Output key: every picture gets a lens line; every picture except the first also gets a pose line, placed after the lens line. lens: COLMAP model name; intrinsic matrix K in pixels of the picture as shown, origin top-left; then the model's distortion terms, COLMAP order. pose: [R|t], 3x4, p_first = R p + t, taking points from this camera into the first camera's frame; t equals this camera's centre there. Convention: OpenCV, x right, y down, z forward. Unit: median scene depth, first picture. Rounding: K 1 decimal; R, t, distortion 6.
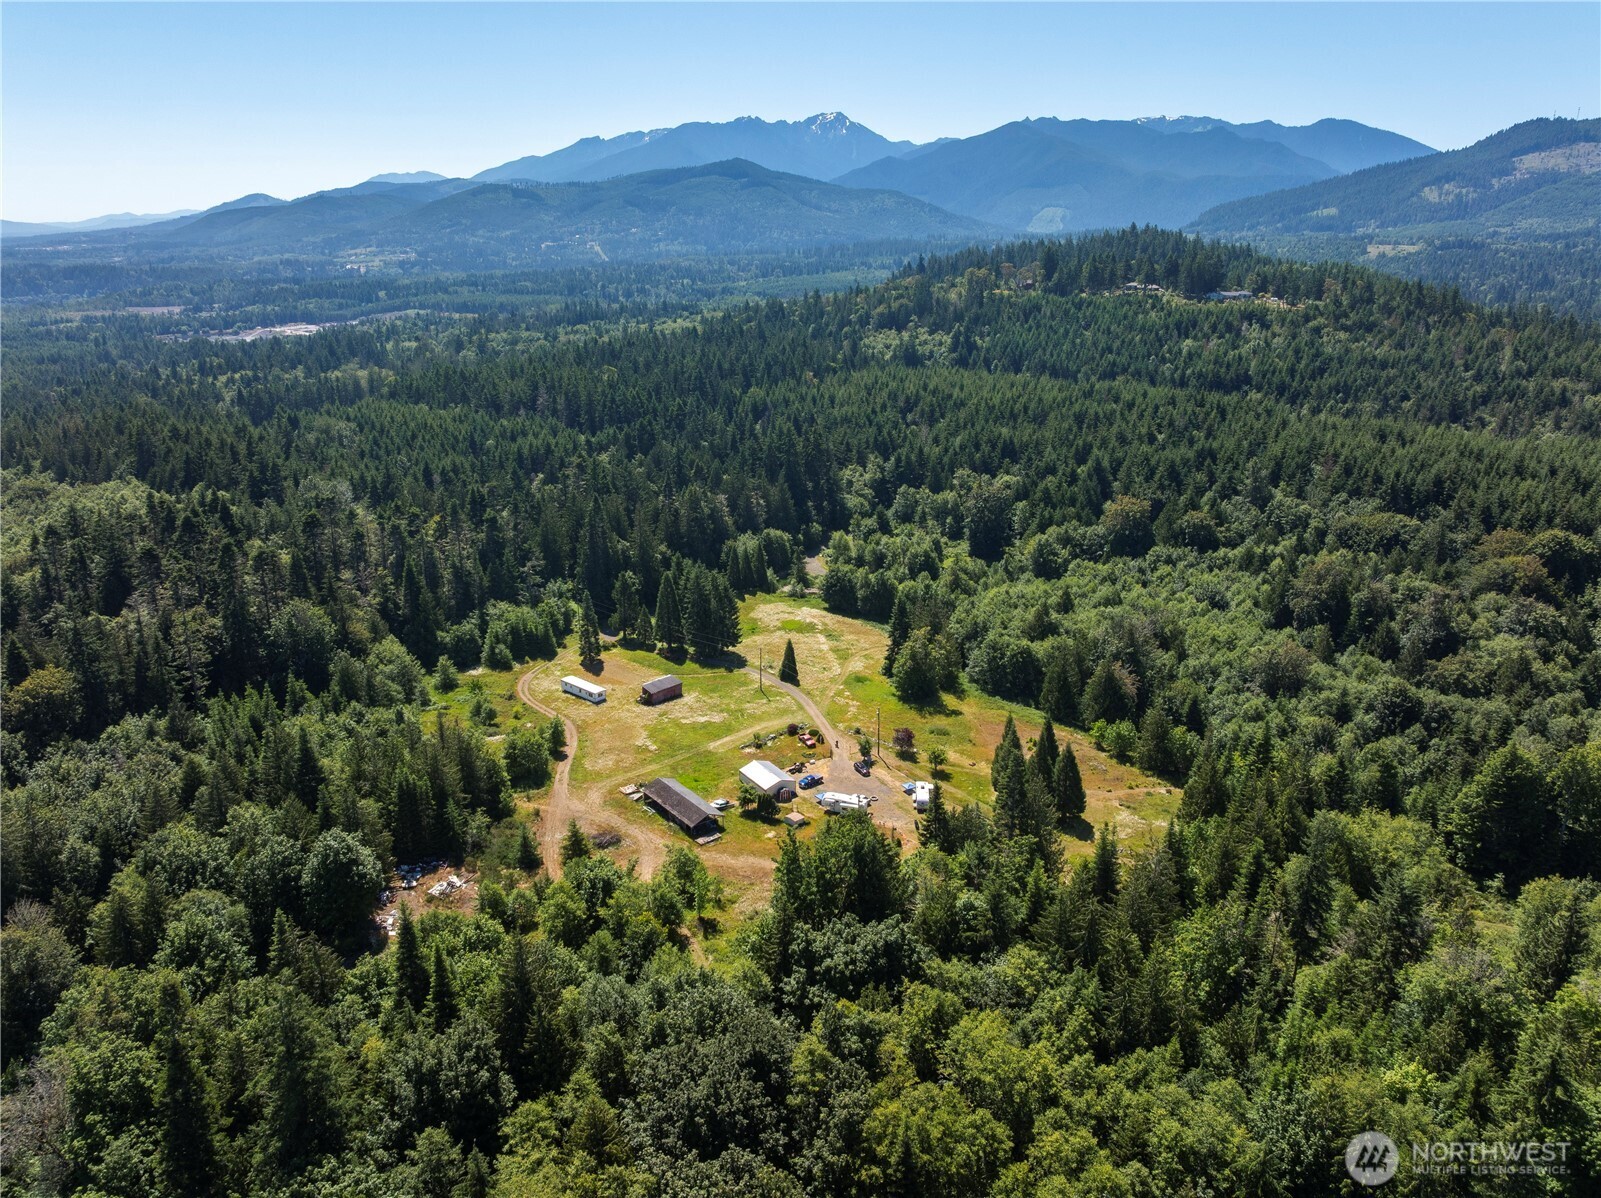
lens RADIAL K [[1123.1, 0, 804.7], [0, 1123.1, 606.9], [0, 0, 1]] dist [-0.053584, 0.023151]
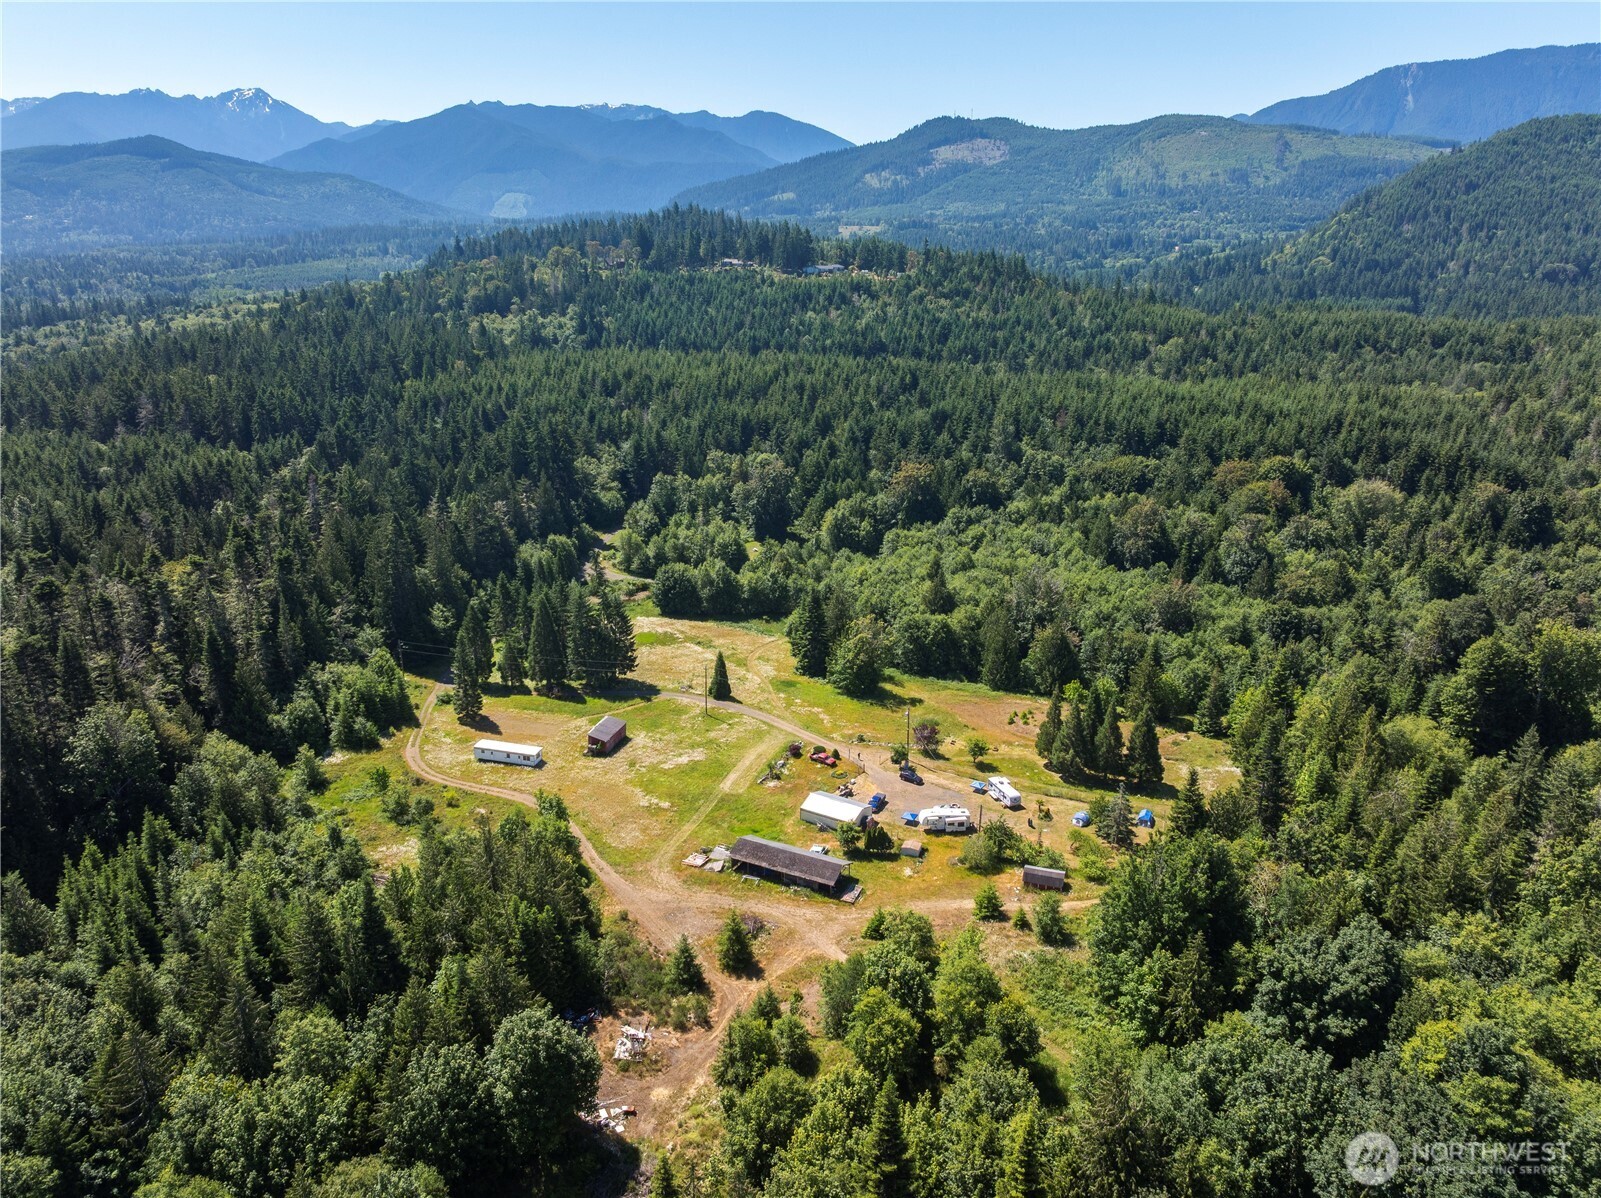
lens RADIAL K [[1123.1, 0, 806.3], [0, 1123.1, 602.6], [0, 0, 1]] dist [-0.053584, 0.023151]
pose [[0.895309, -0.137884, 0.423568, -0.227112], [0.134802, 0.990167, 0.037394, -0.023385], [-0.424559, 0.023619, 0.905092, 0.127619]]
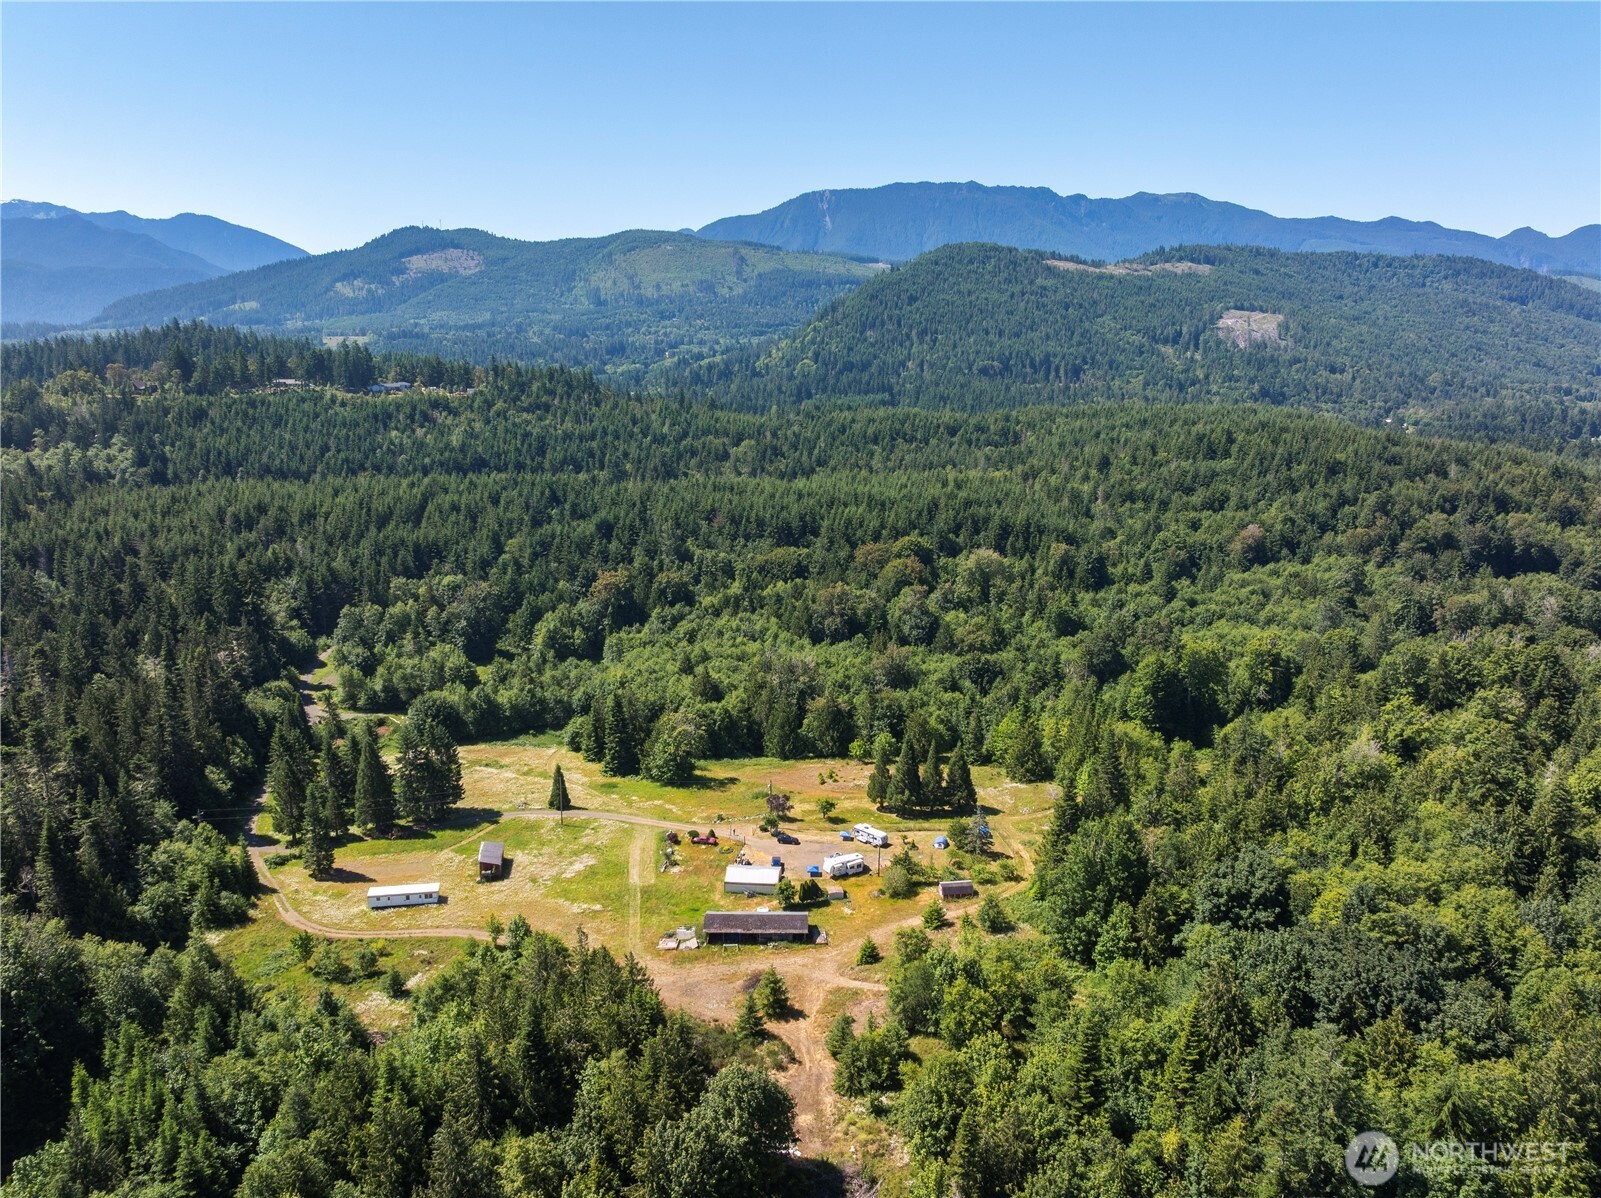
lens RADIAL K [[1123.1, 0, 804.3], [0, 1123.1, 605.1], [0, 0, 1]] dist [-0.053584, 0.023151]
pose [[0.609745, -0.184305, 0.770871, -0.407928], [0.244687, 0.968853, 0.038097, -0.059066], [-0.753882, 0.165392, 0.635851, 0.174628]]
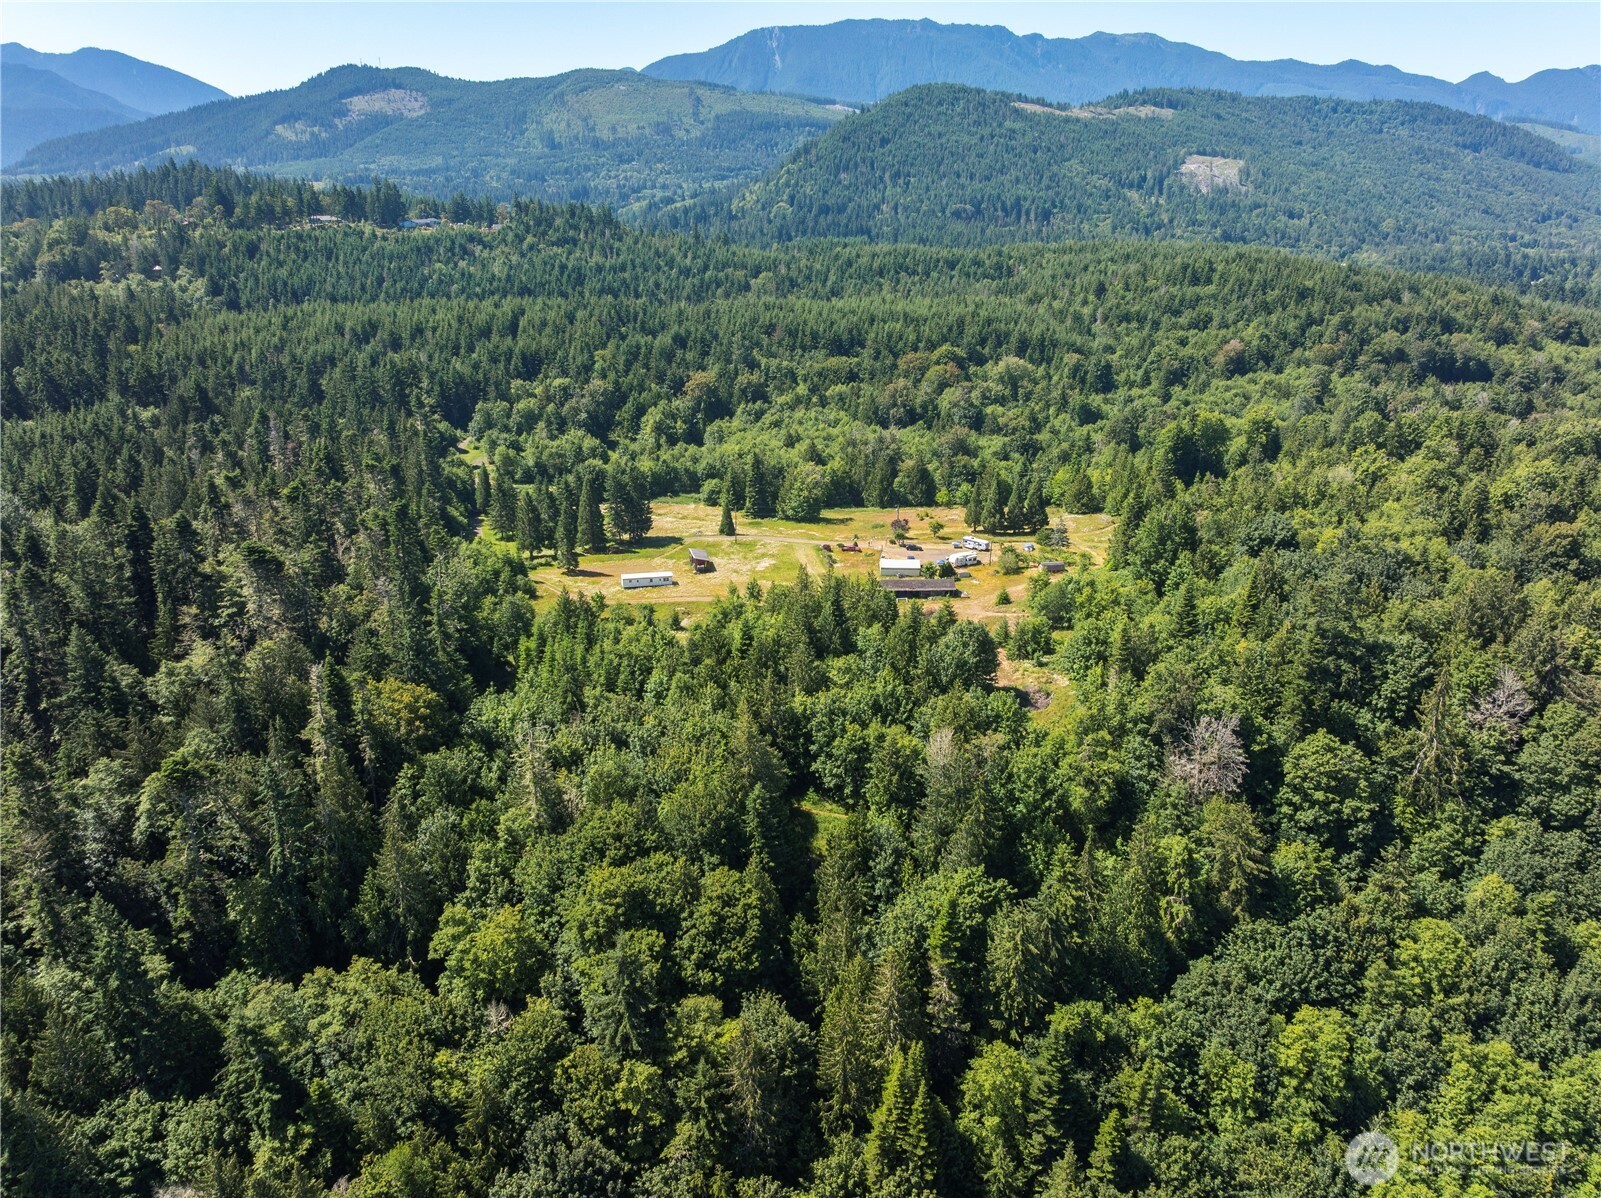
lens RADIAL K [[1123.1, 0, 802.9], [0, 1123.1, 605.6], [0, 0, 1]] dist [-0.053584, 0.023151]
pose [[0.571897, -0.288094, 0.768073, -0.645388], [0.251597, 0.952778, 0.170038, -0.032438], [-0.780790, 0.096001, 0.617374, 0.157017]]
